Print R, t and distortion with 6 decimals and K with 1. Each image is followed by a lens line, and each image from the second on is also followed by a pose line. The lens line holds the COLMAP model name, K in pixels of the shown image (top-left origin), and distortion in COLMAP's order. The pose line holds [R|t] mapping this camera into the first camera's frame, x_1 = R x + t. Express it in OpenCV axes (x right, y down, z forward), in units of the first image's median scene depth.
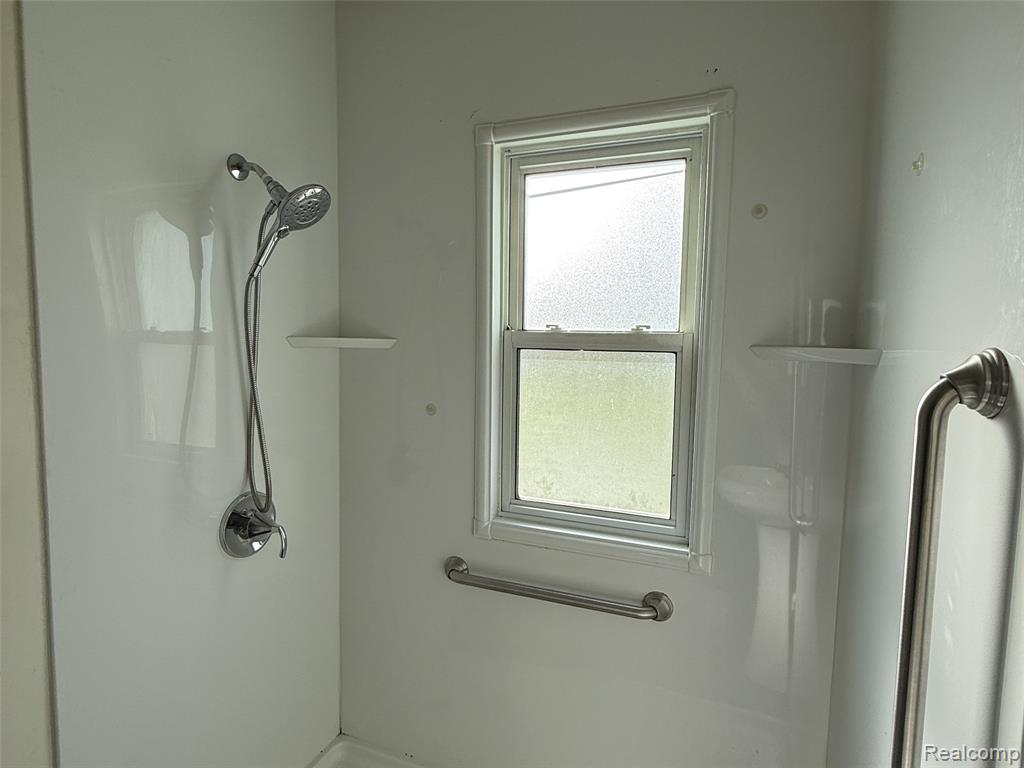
lens RADIAL K [[543.8, 0, 513.3], [0, 543.8, 384.9], [0, 0, 1]] dist [0.000862, -0.000842]
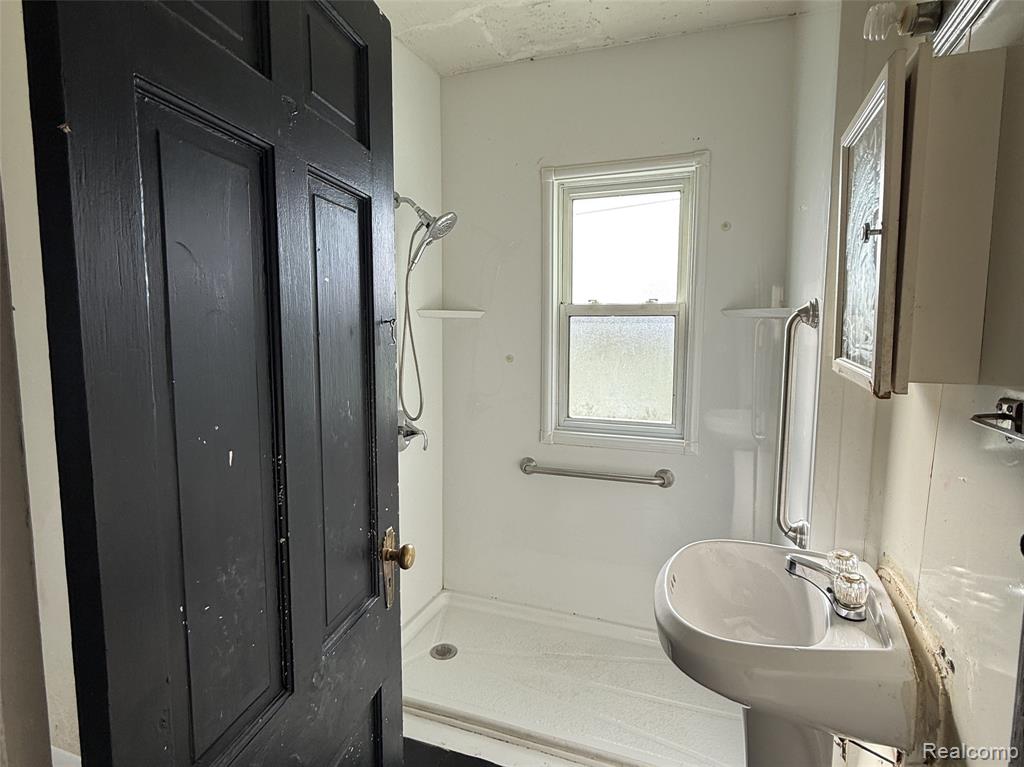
lens RADIAL K [[543.8, 0, 510.8], [0, 543.8, 381.2], [0, 0, 1]] dist [0.000862, -0.000842]
pose [[0.999768, -0.014636, 0.015815, -0.186054], [0.014394, 0.999778, 0.015356, 0.091046], [-0.016036, -0.015124, 0.999757, -0.519504]]
